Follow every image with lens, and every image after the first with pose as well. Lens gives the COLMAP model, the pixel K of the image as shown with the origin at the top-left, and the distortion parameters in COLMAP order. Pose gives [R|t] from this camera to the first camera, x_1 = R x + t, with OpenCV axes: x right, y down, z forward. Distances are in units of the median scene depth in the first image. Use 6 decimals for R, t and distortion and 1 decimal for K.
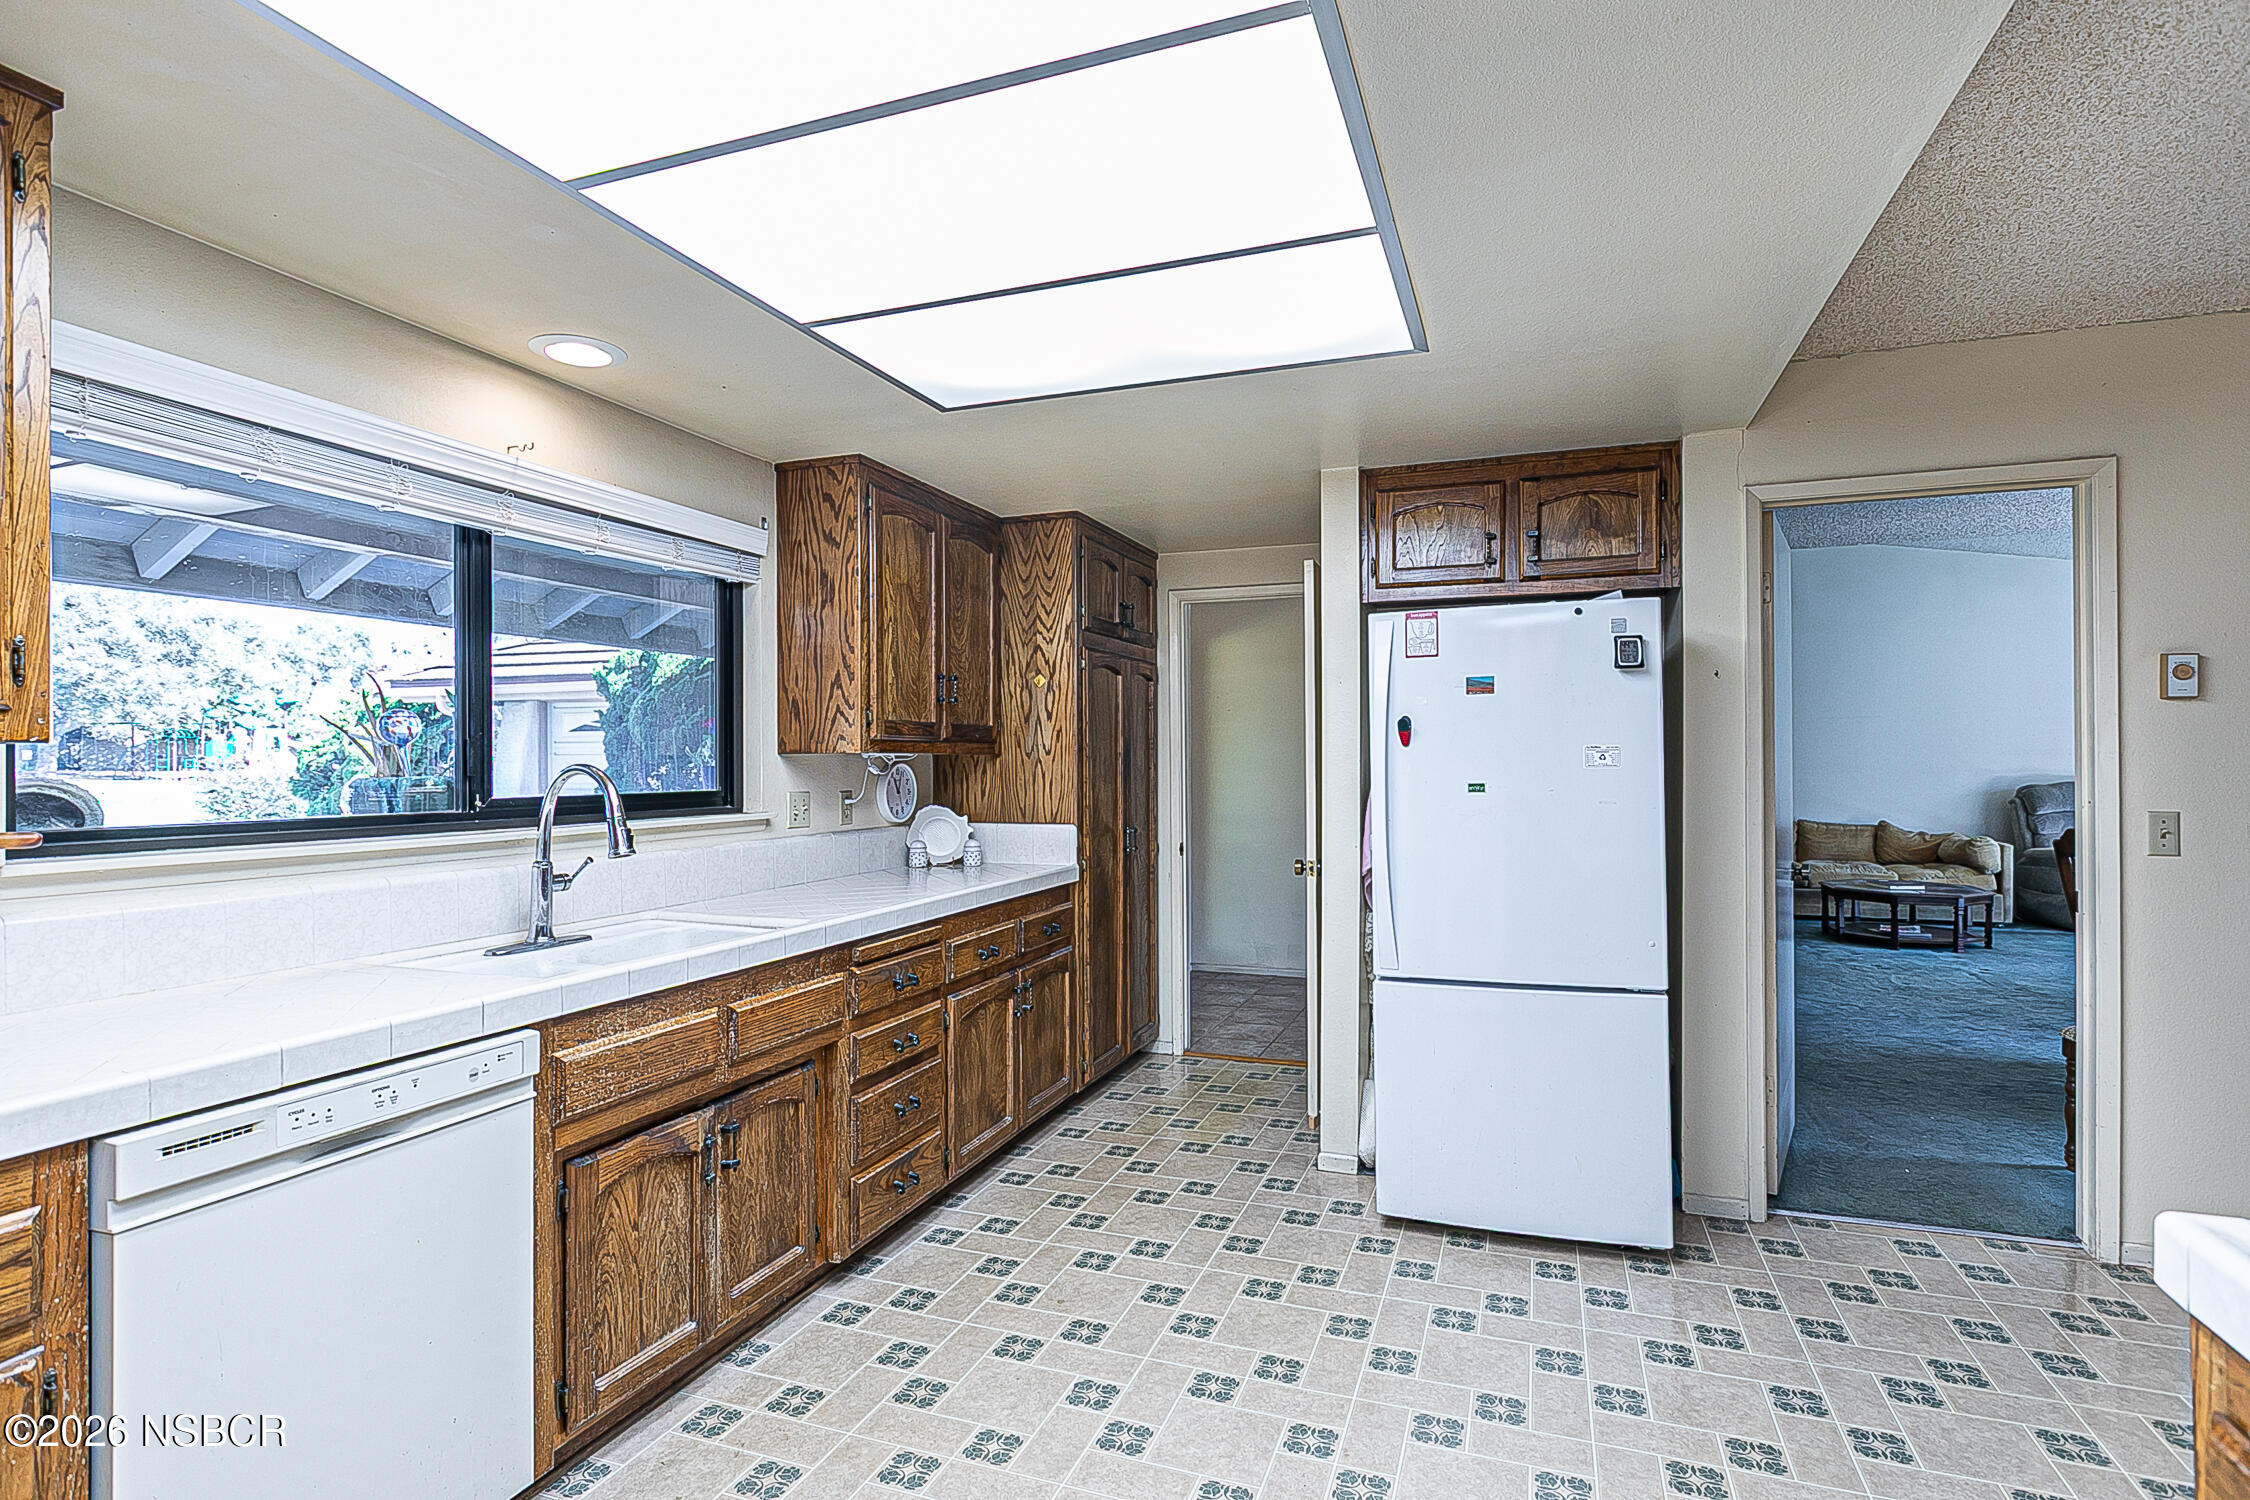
lens RADIAL K [[1109.4, 0, 1115.5], [0, 1109.4, 761.3], [0, 0, 1]] dist [-0.011417, -0.000769]
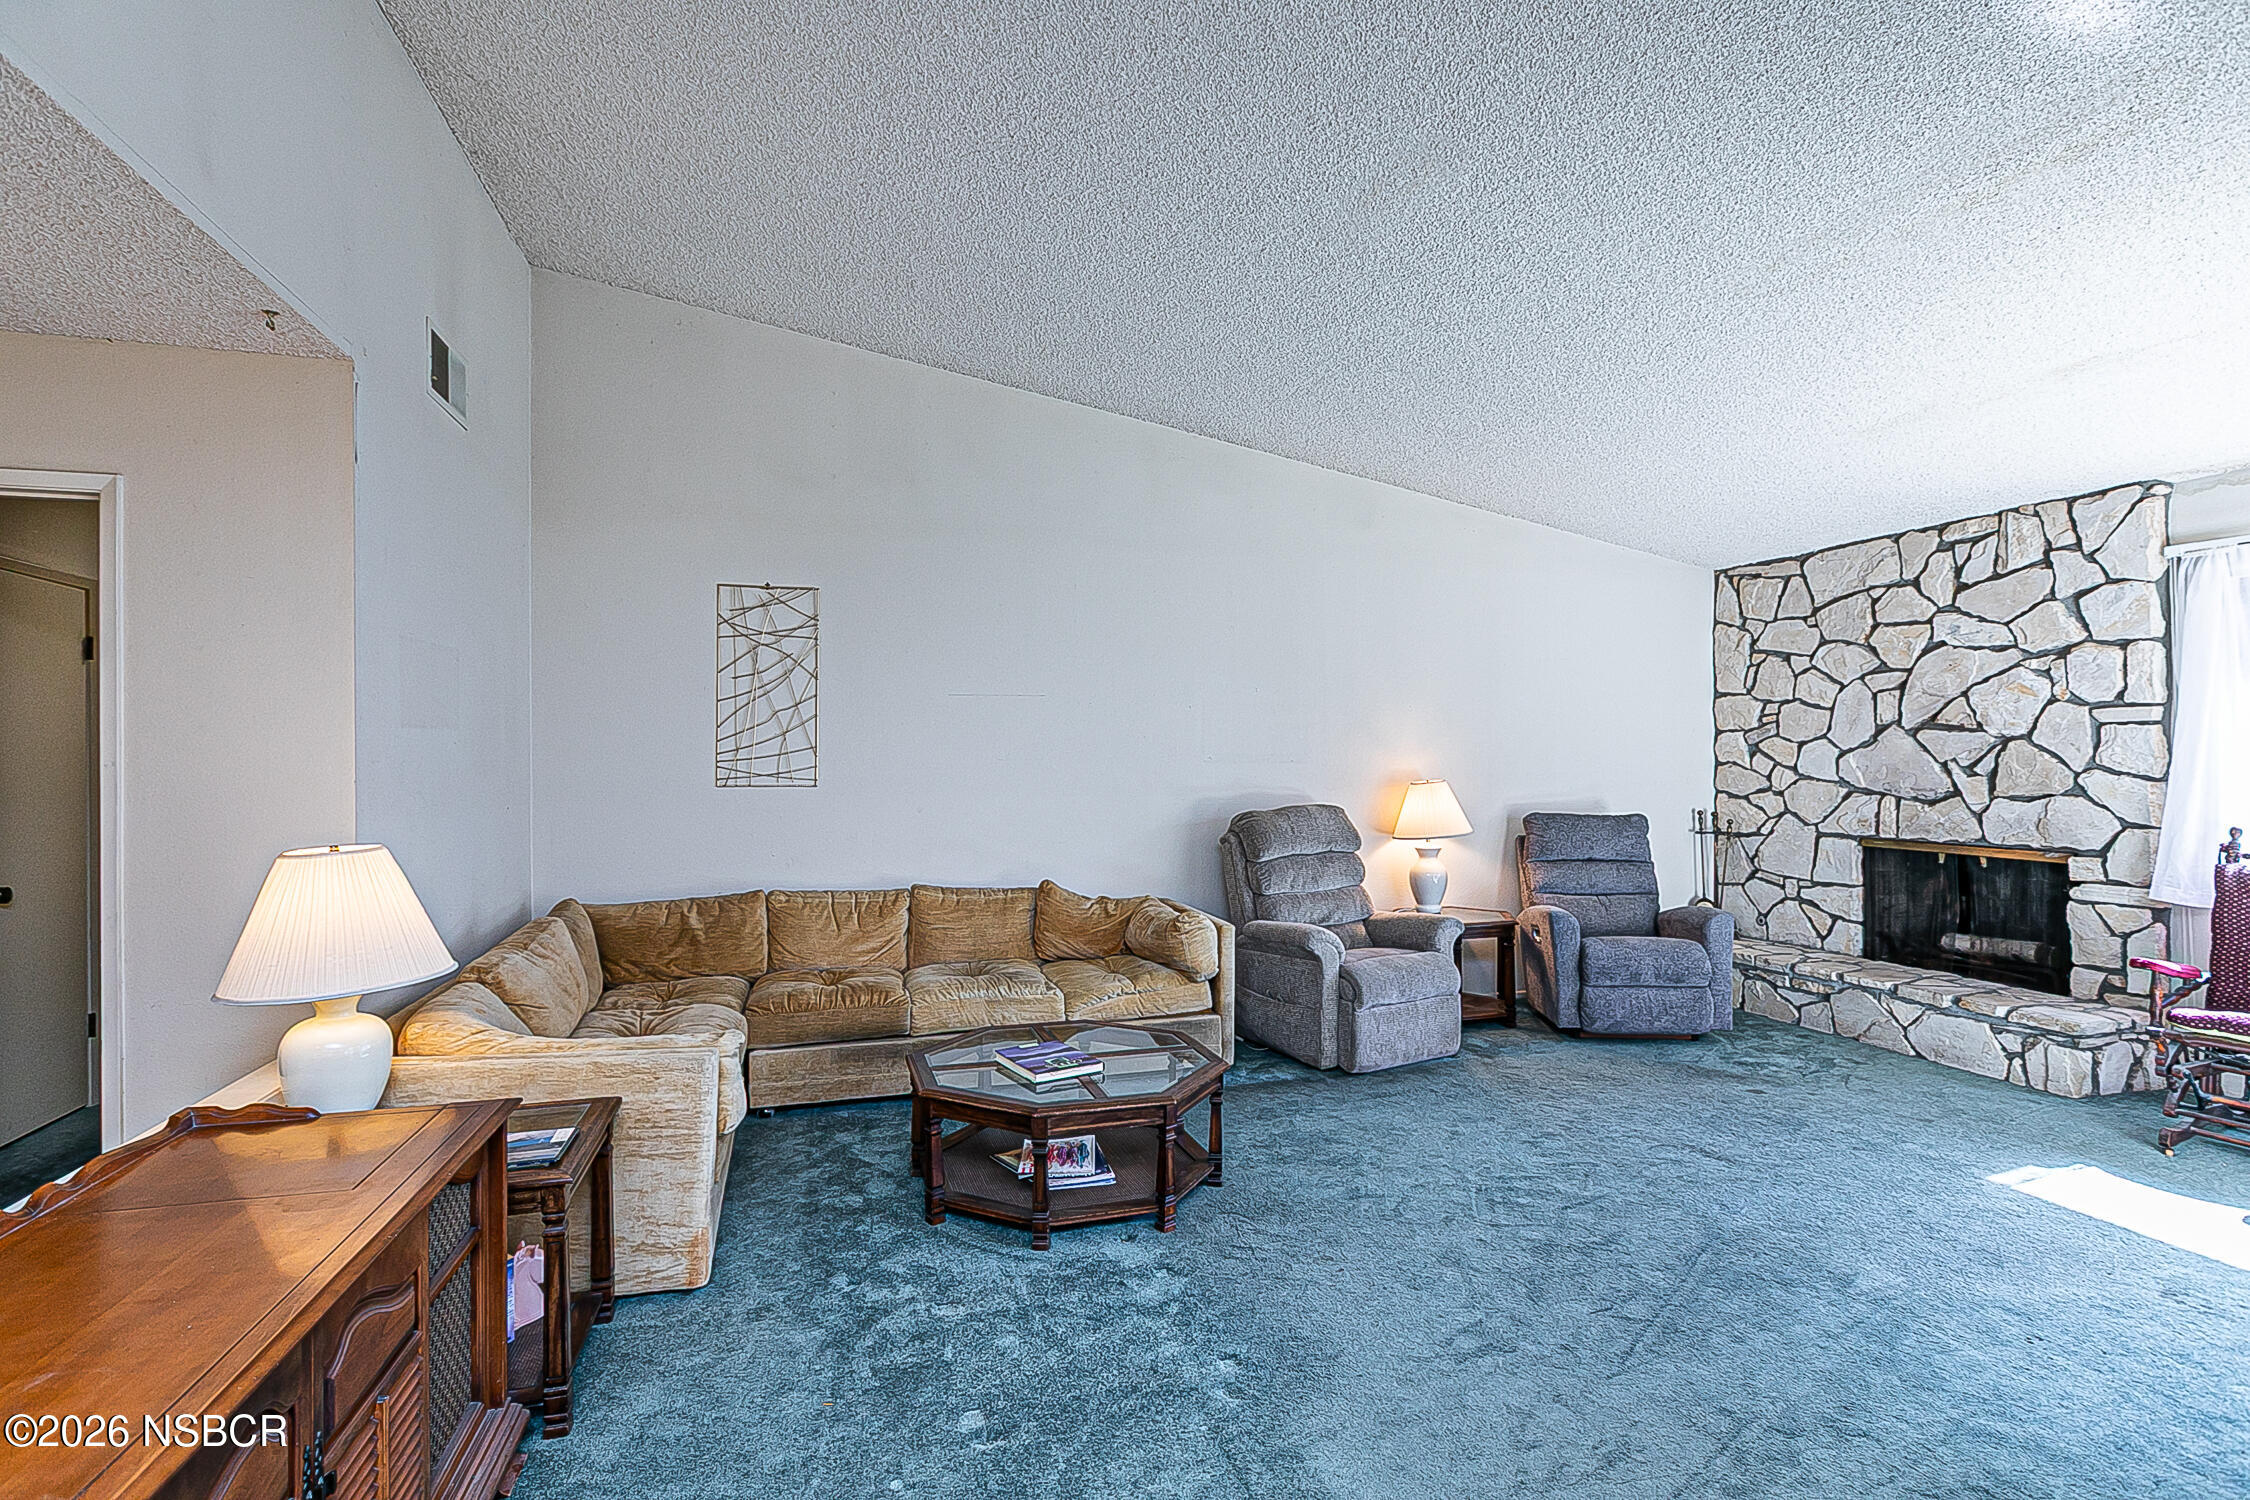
lens RADIAL K [[1047.9, 0, 1119.1], [0, 1047.9, 755.8], [0, 0, 1]] dist [0.001973, 0.000307]
pose [[0.803714, 0.002535, 0.595010, 0.433891], [-0.004555, 0.999988, 0.001892, -0.011283], [-0.594998, -0.004231, 0.803716, 0.584633]]
